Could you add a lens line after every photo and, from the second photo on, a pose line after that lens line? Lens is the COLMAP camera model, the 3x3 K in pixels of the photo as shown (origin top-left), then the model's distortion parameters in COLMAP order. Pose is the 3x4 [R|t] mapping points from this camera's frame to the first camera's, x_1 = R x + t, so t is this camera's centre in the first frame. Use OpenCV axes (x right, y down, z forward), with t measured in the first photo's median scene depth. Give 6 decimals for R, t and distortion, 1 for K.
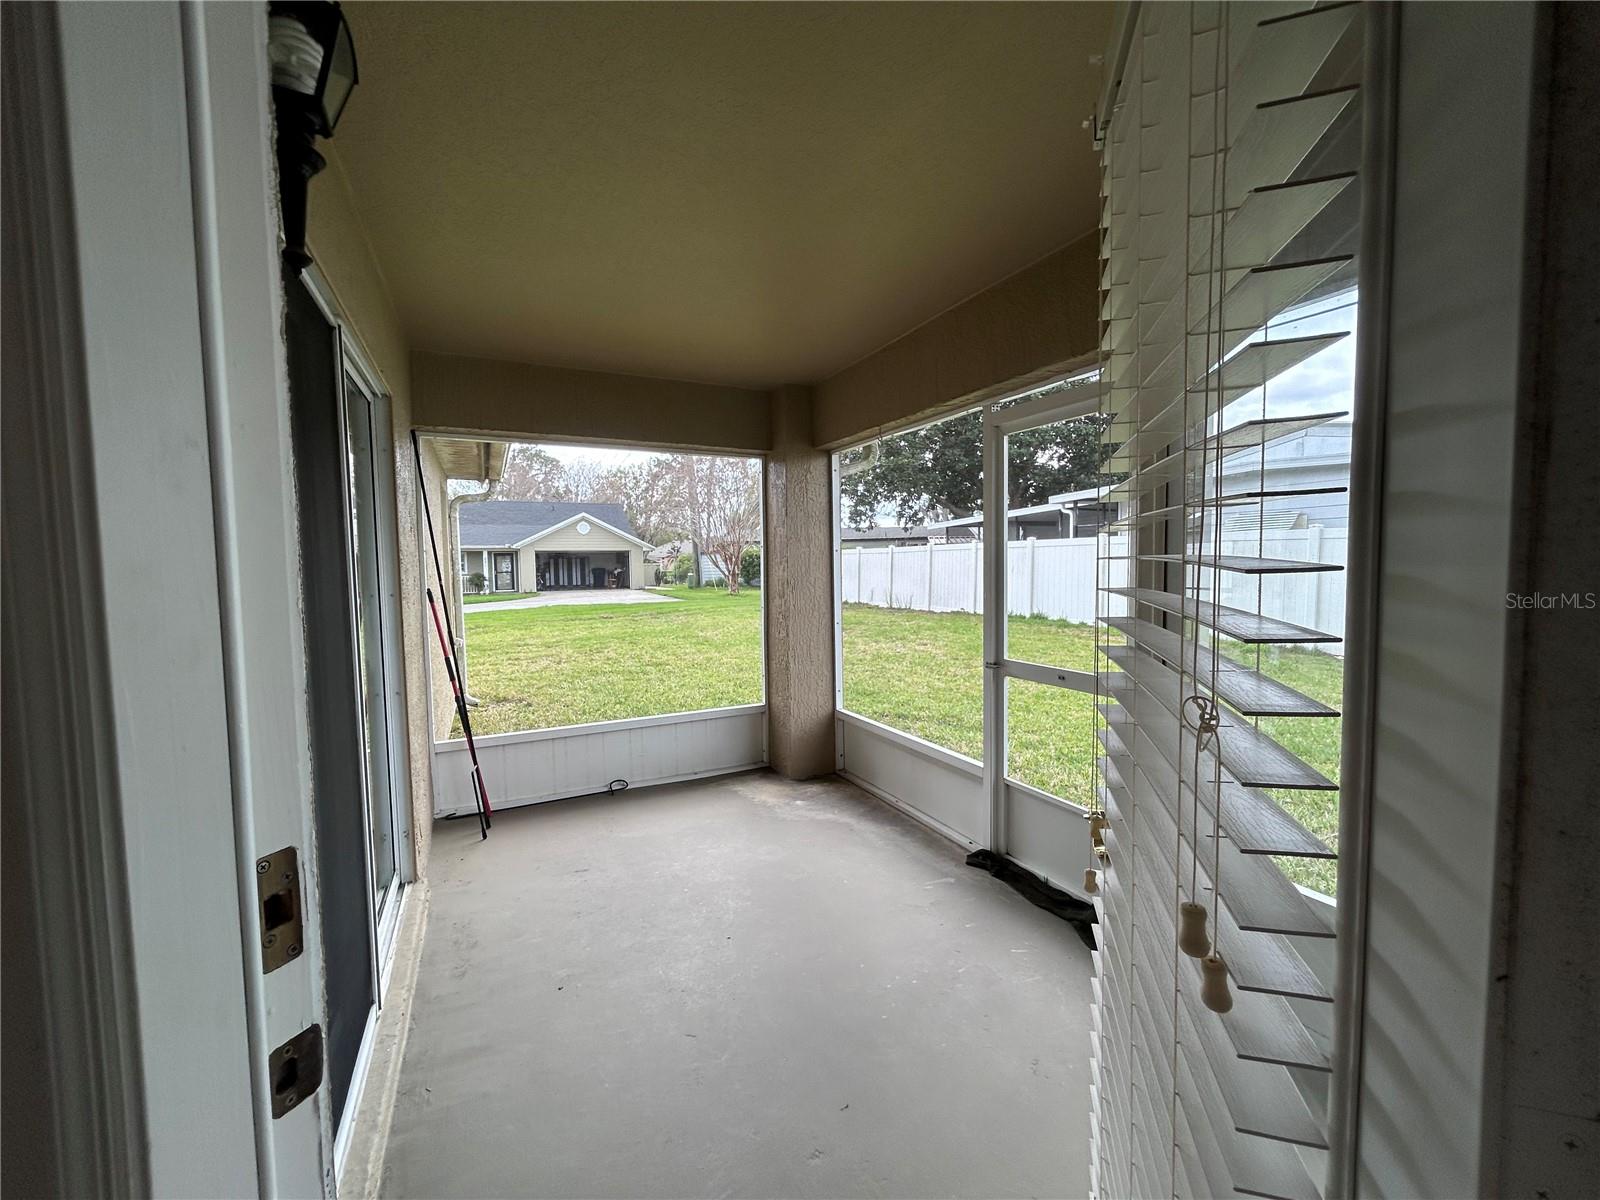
lens RADIAL K [[646.4, 0, 800.0], [0, 646.4, 600.0], [0, 0, 1]] dist [-0.000457, 0.000021]
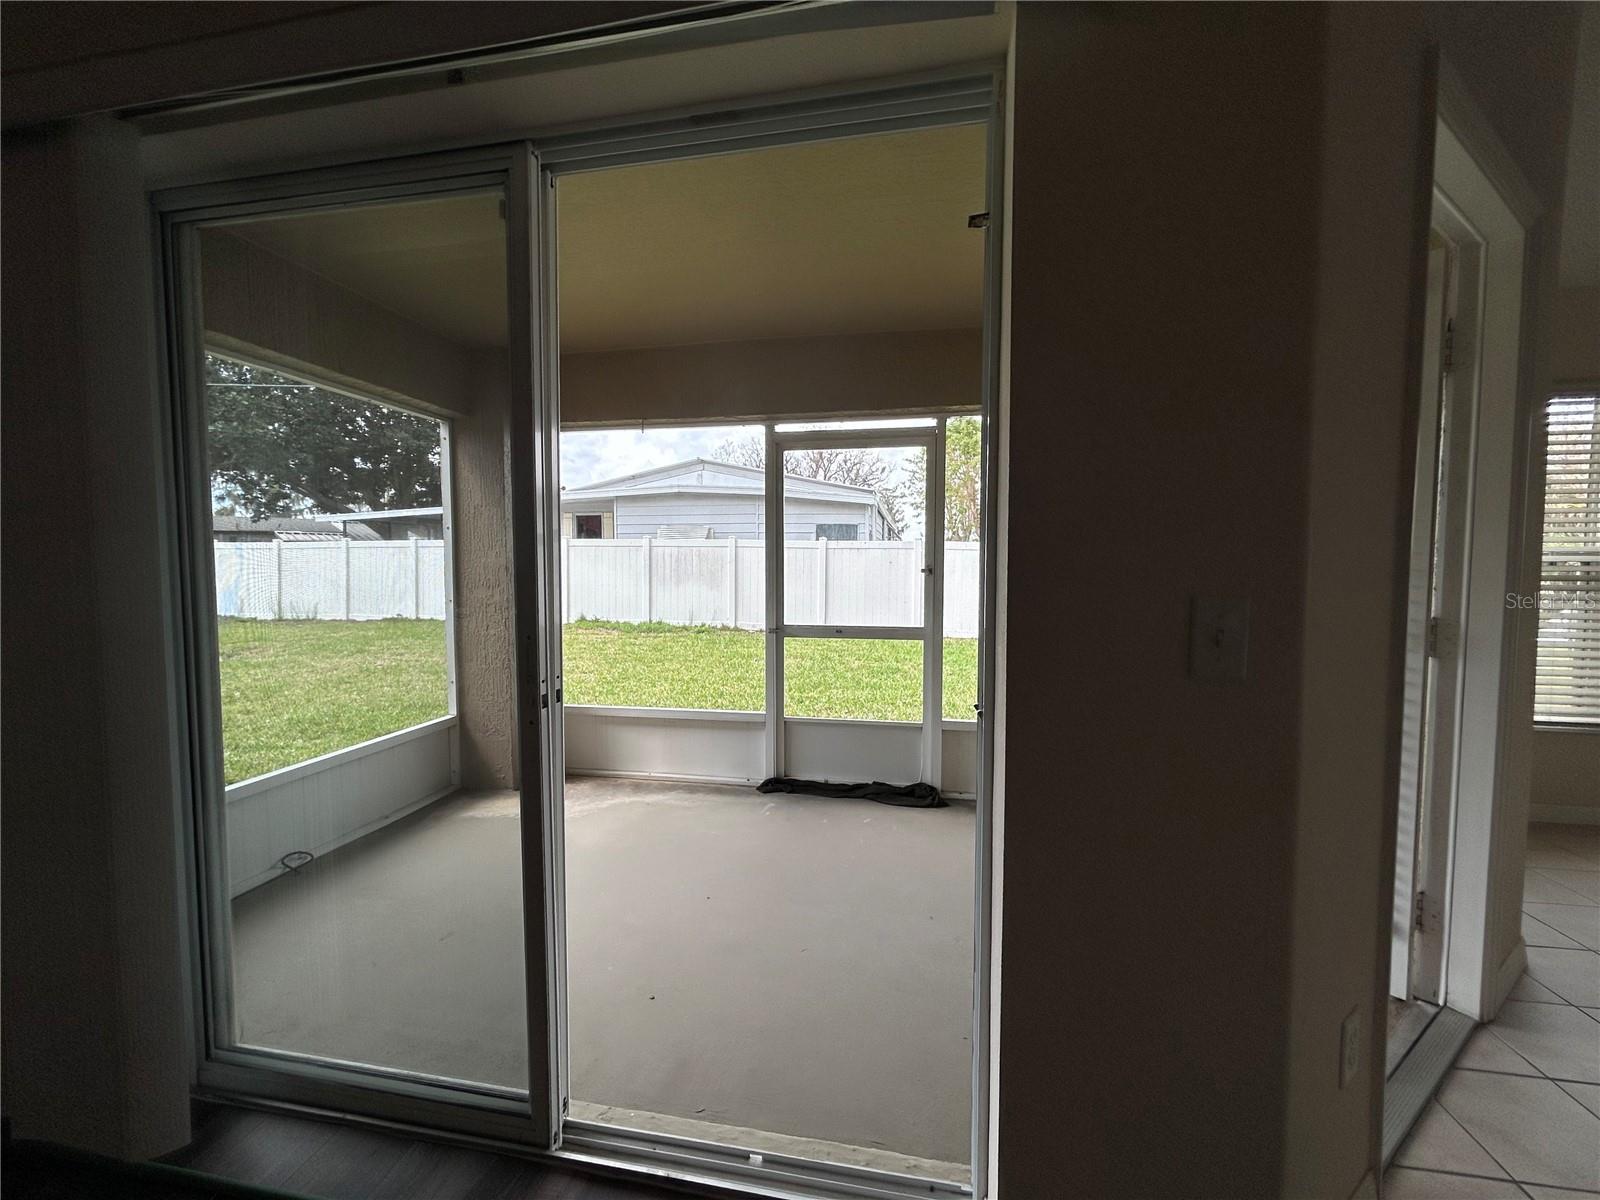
lens RADIAL K [[630.7, 0, 800.0], [0, 630.7, 600.0], [0, 0, 1]] dist [-0.000574, -0.000022]
pose [[0.594907, -0.033296, 0.803105, -0.496780], [0.038103, 0.999187, 0.013200, 0.018282], [-0.802891, 0.022748, 0.595692, 0.161050]]
